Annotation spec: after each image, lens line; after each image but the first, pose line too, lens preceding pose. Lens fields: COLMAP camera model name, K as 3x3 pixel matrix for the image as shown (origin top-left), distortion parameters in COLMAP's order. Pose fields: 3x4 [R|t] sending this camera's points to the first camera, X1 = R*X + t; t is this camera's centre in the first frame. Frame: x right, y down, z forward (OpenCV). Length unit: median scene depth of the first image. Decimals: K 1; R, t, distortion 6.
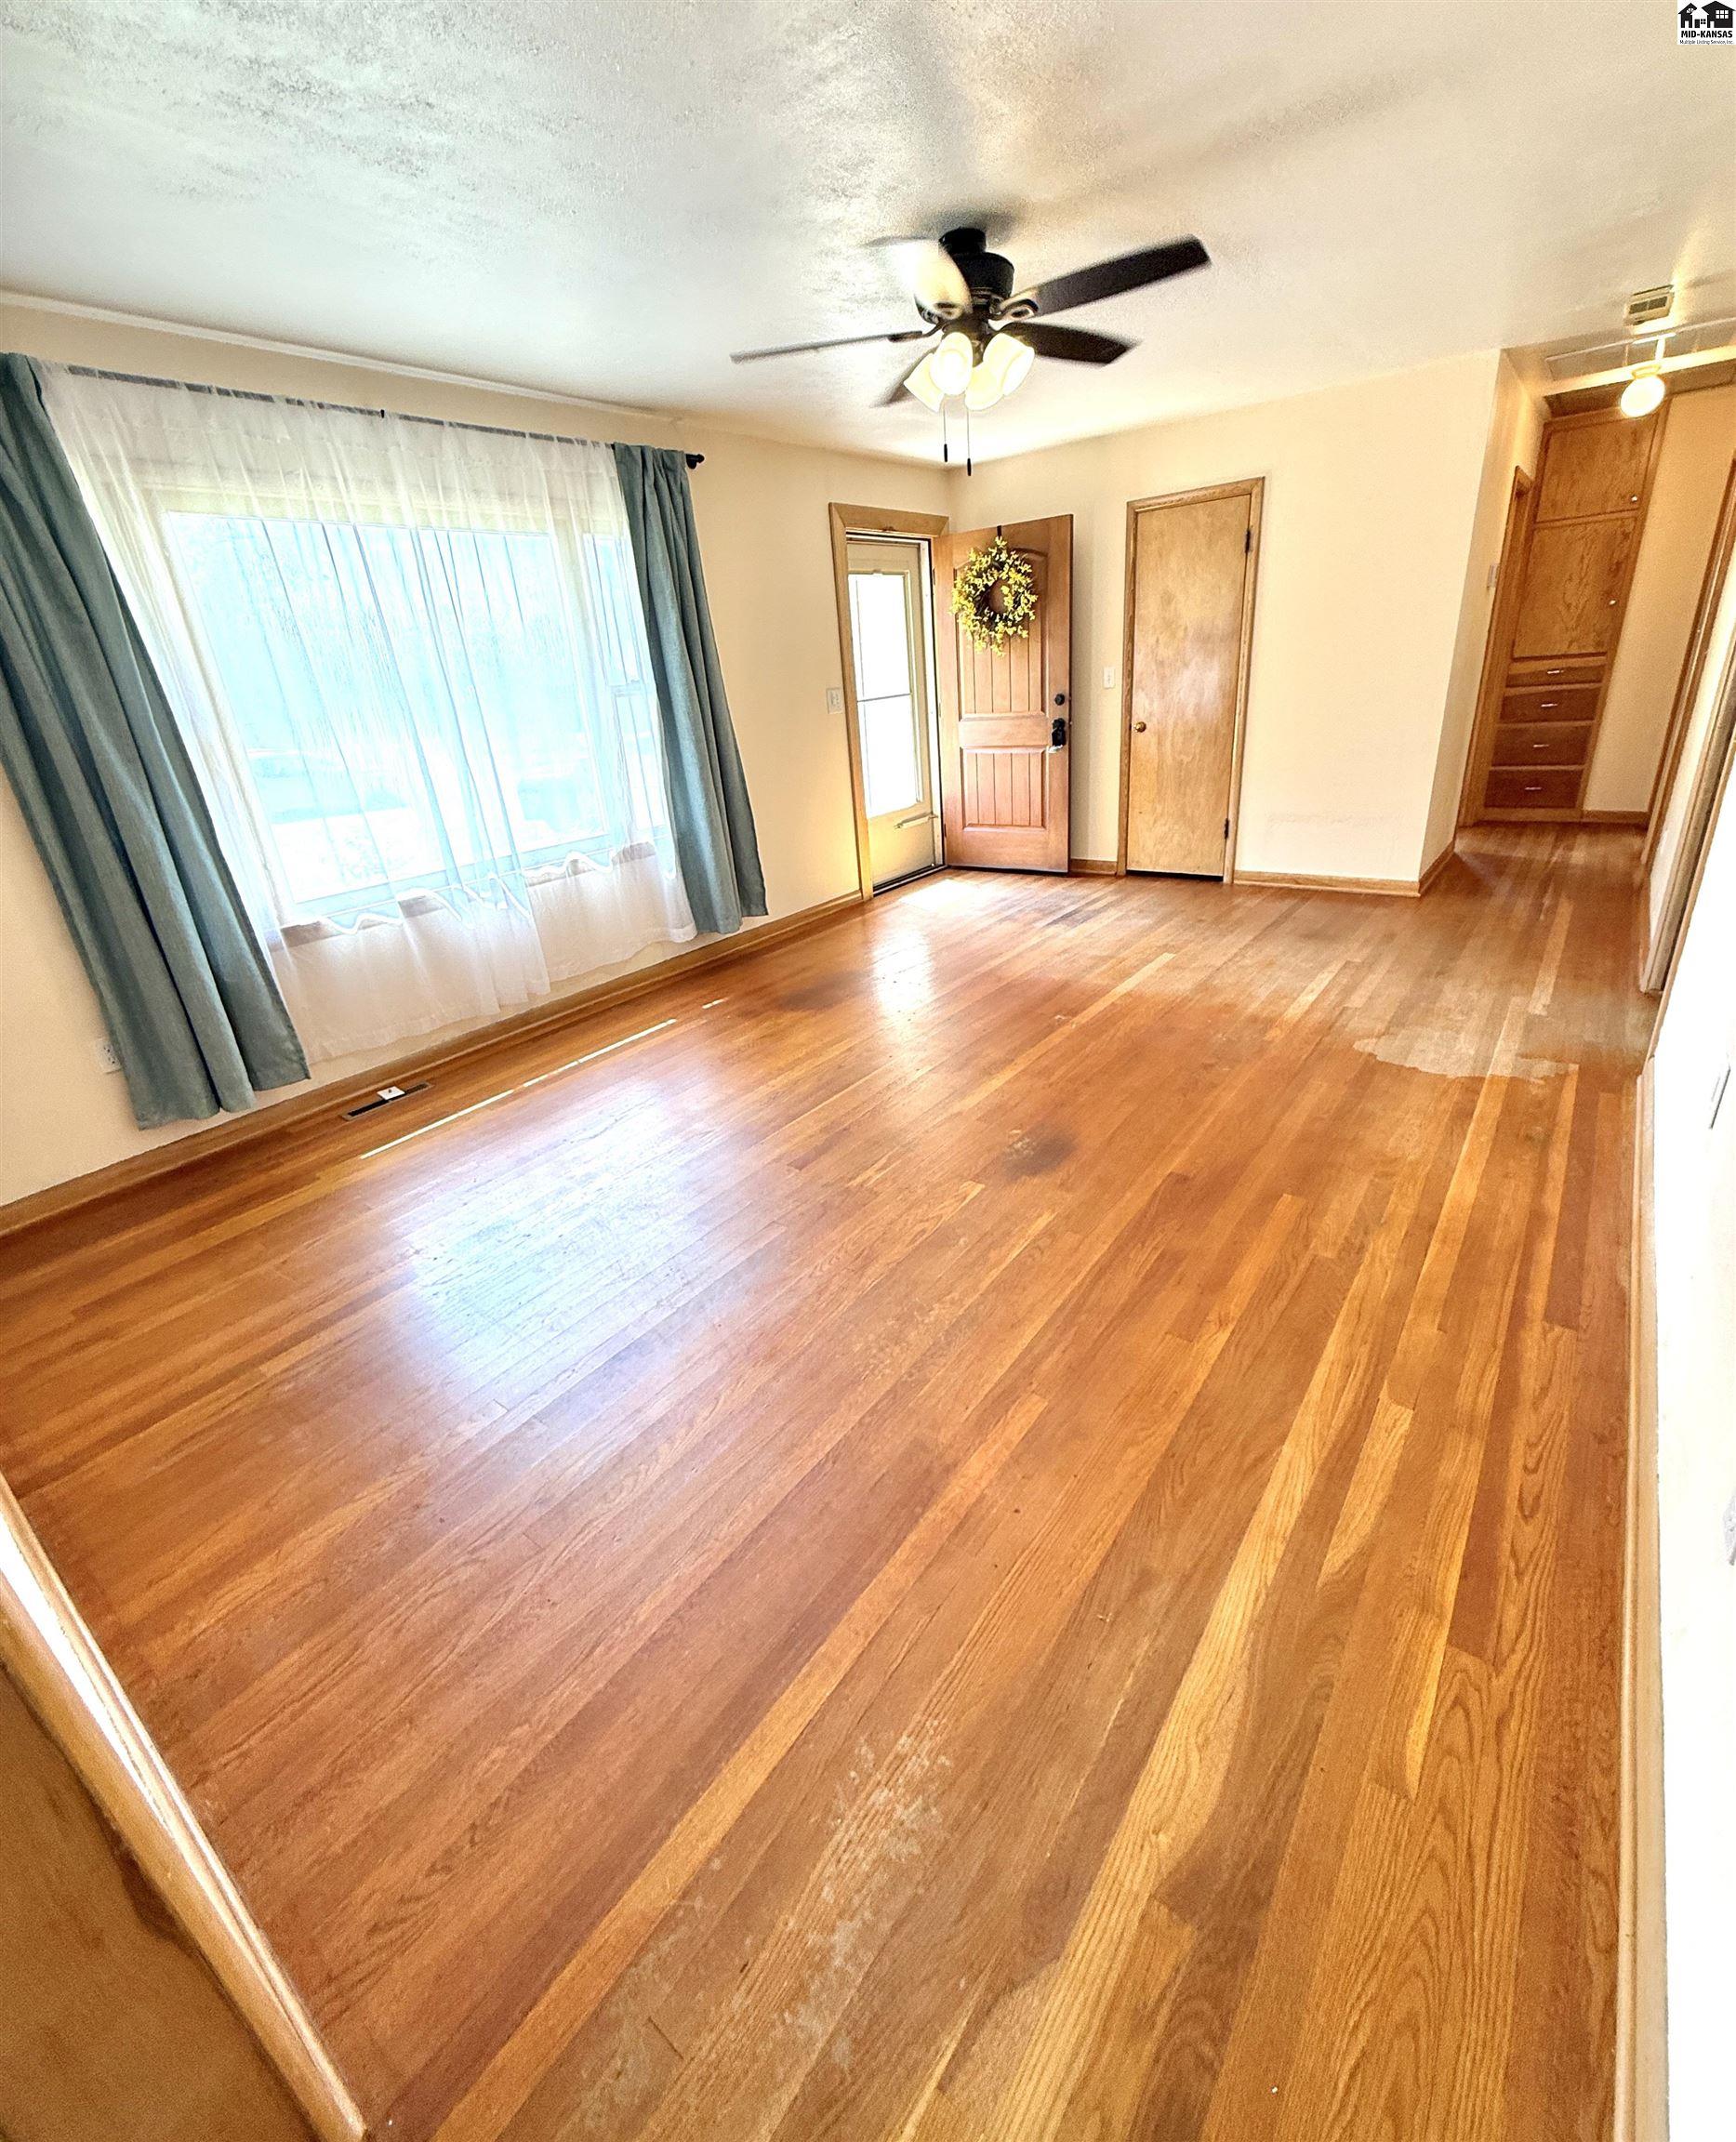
lens RADIAL K [[933.1, 0, 868.3], [0, 933.1, 1060.4], [0, 0, 1]] dist [0.000066, -0.000024]
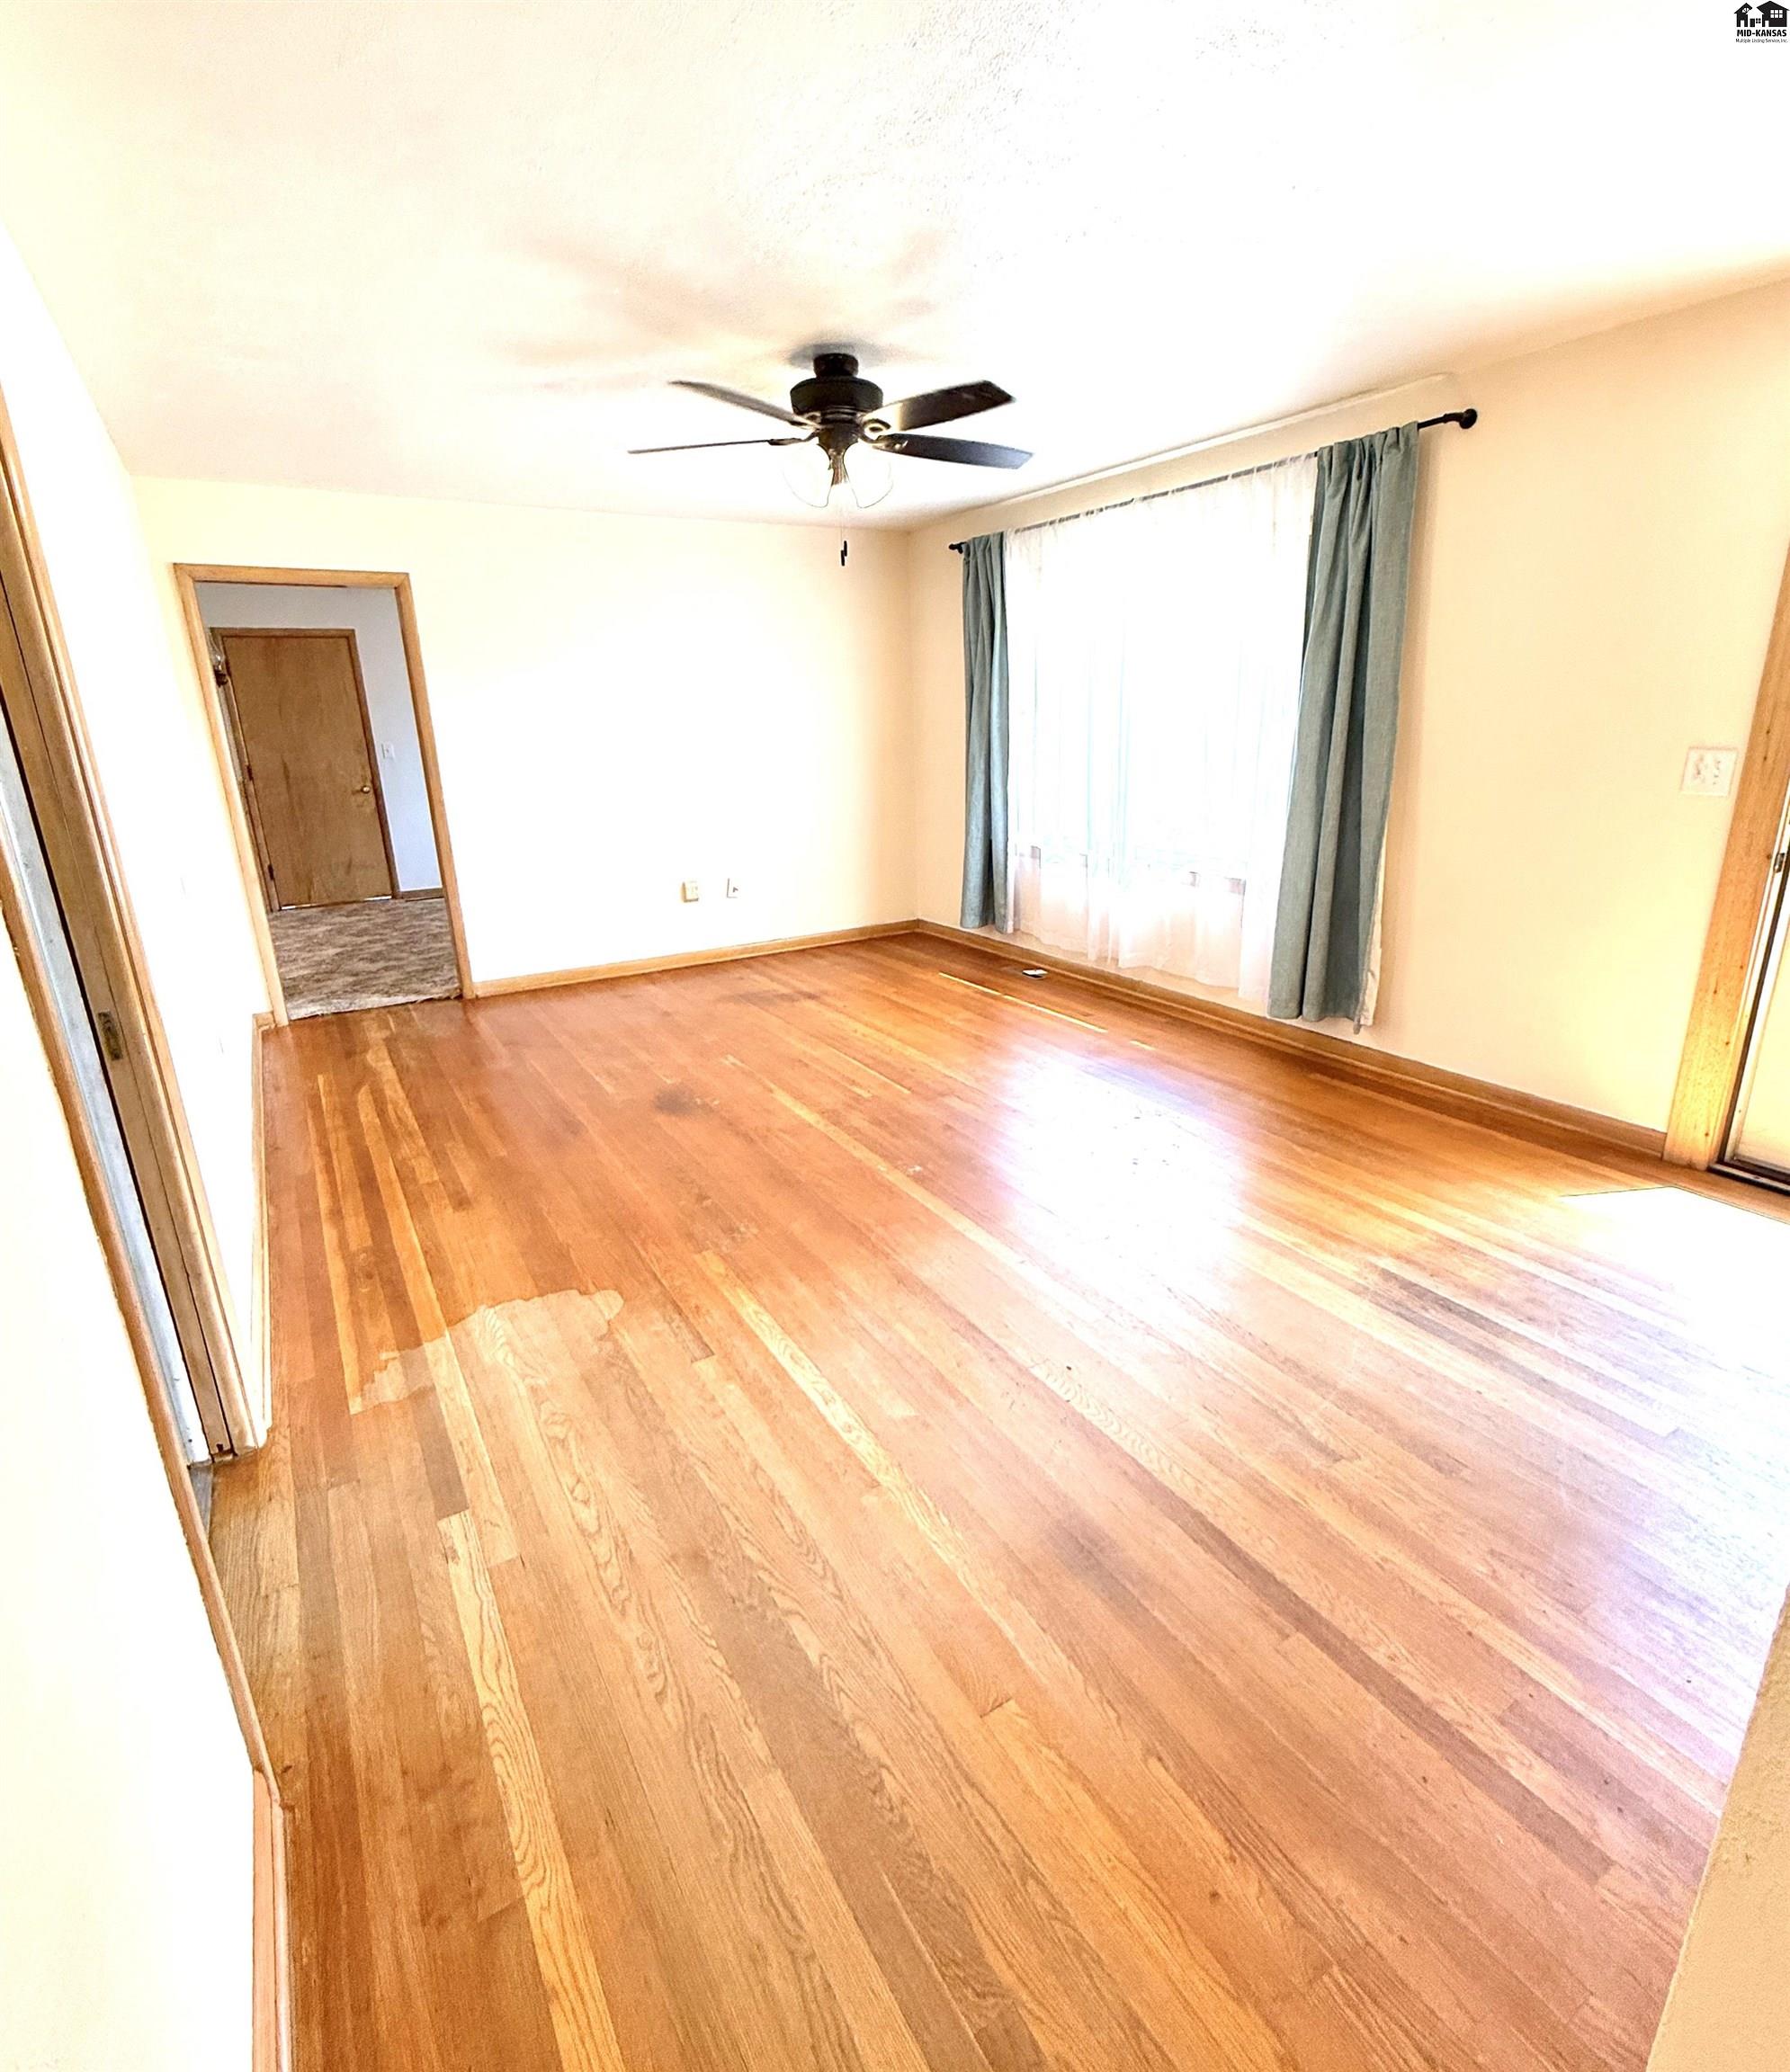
lens RADIAL K [[1036.2, 0, 895.0], [0, 1036.2, 1036.0], [0, 0, 1]] dist [0.000738, -0.000108]
pose [[-0.376644, 0.362869, -0.852329, 0.965477], [-0.308192, 0.818589, 0.484695, -0.588131], [0.873589, 0.445239, -0.196483, 1.147567]]
